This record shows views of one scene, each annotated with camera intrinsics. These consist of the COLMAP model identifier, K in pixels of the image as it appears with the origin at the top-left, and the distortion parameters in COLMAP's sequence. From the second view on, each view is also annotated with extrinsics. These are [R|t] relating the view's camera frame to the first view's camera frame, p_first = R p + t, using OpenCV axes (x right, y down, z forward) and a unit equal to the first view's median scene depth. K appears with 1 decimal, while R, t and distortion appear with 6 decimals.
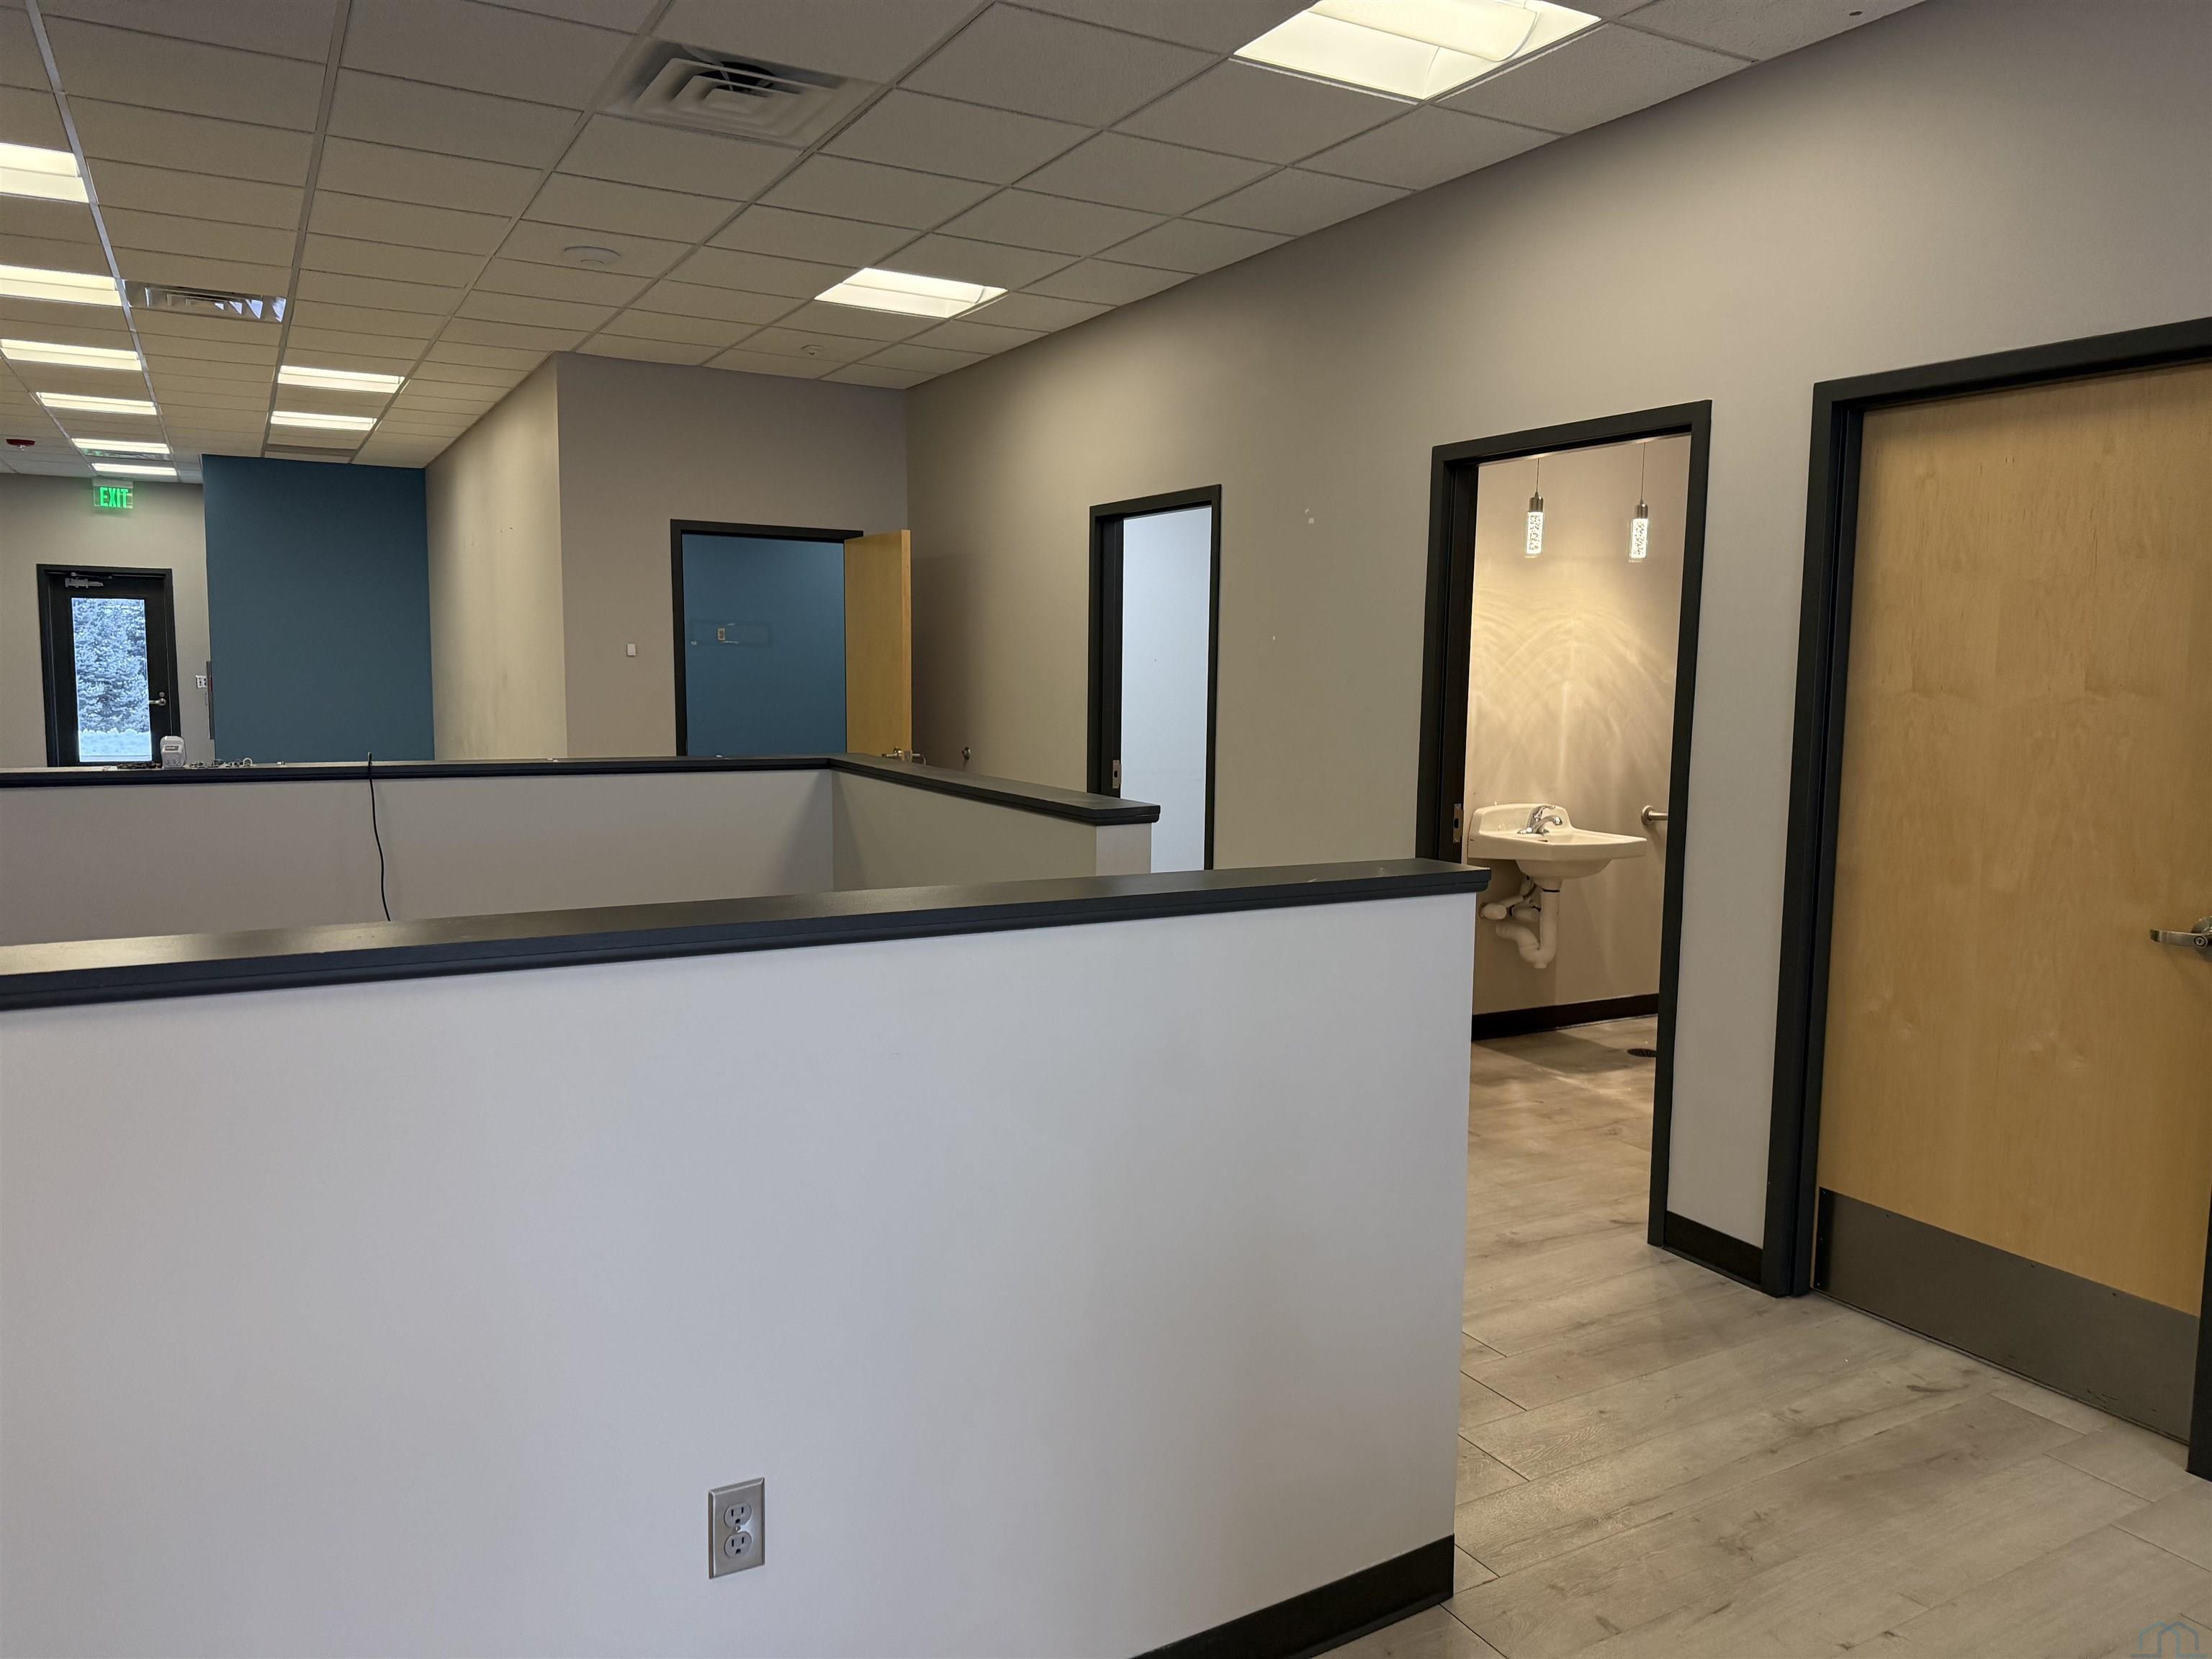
lens RADIAL K [[1516.6, 0, 1098.7], [0, 1516.6, 786.9], [0, 0, 1]] dist [0.059230, -0.066709]
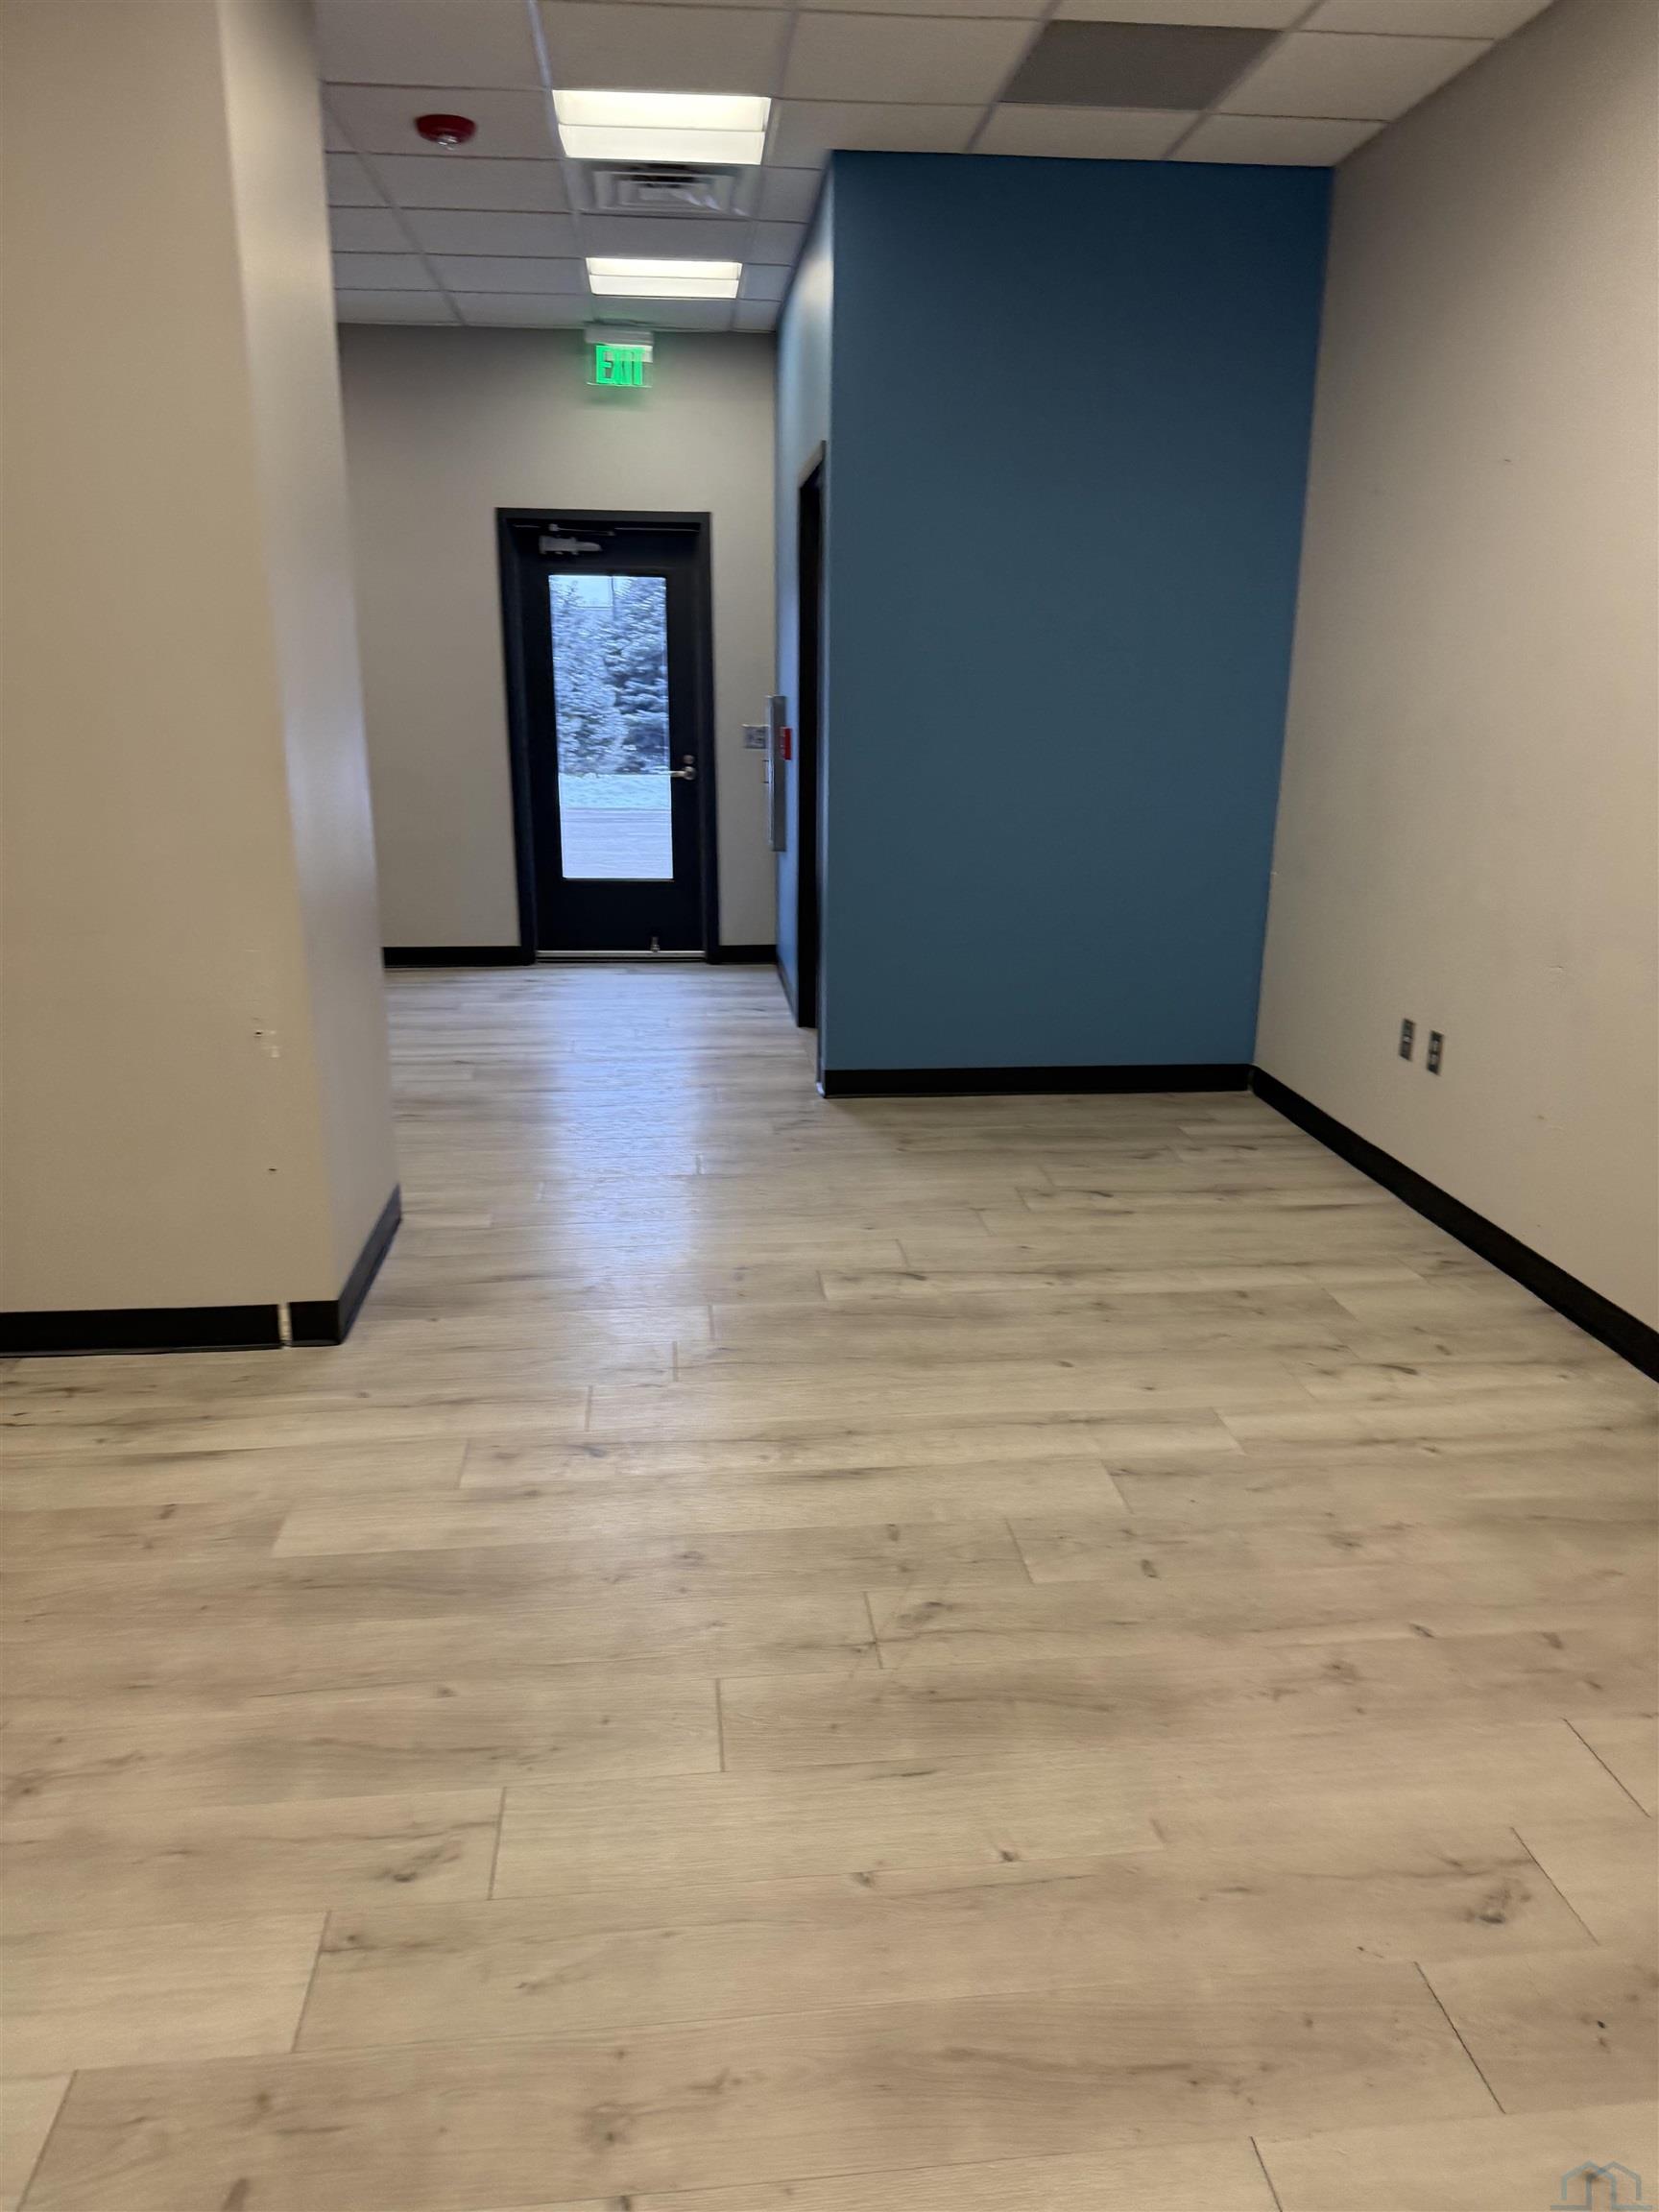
lens RADIAL K [[1516.6, 0, 828.4], [0, 1516.6, 1118.0], [0, 0, 1]] dist [0.059230, -0.066709]
pose [[0.915851, 0.119077, -0.383454, -0.341570], [-0.045473, 0.979628, 0.195604, -0.043127], [0.398934, -0.161707, 0.902609, 0.510282]]
